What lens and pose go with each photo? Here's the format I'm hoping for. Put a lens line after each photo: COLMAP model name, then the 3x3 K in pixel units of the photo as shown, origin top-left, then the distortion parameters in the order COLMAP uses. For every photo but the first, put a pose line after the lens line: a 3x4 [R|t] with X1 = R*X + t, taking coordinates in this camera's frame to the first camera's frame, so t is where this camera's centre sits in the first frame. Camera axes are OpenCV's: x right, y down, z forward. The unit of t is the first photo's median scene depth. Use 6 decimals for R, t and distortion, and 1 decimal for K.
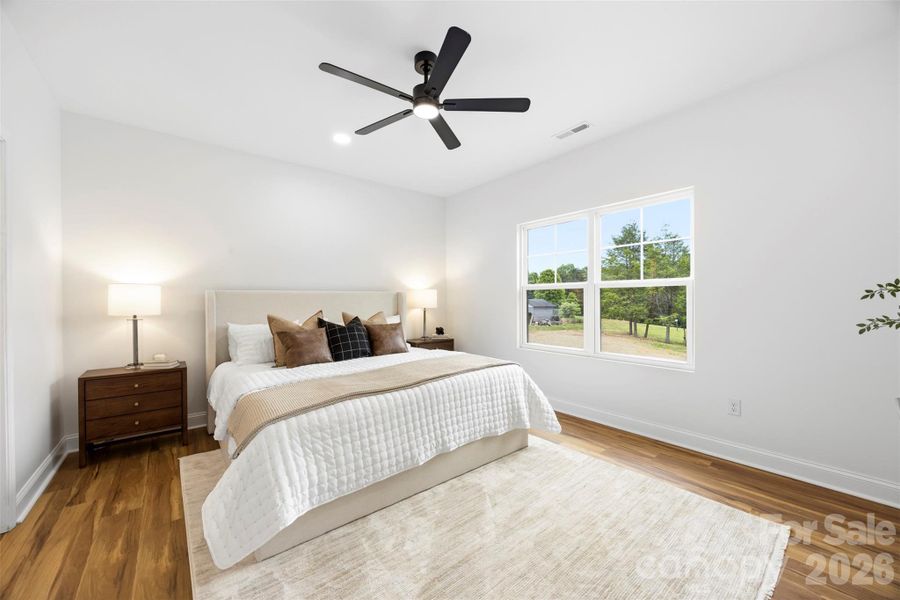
lens RADIAL K [[344.5, 0, 442.9], [0, 344.5, 301.7], [0, 0, 1]] dist [-0.003818, 0.000385]
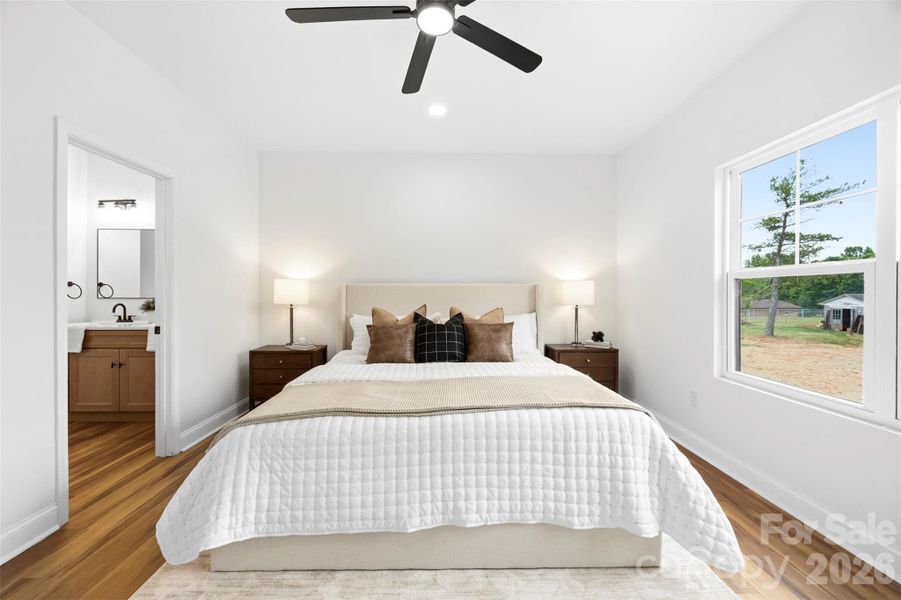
lens RADIAL K [[344.9, 0, 445.7], [0, 344.9, 293.7], [0, 0, 1]] dist [-0.003818, 0.000385]
pose [[0.791784, 0.009514, -0.610727, 0.340633], [-0.012010, 0.999928, 0.000005, -0.005319], [0.610683, 0.007331, 0.791841, 0.407085]]
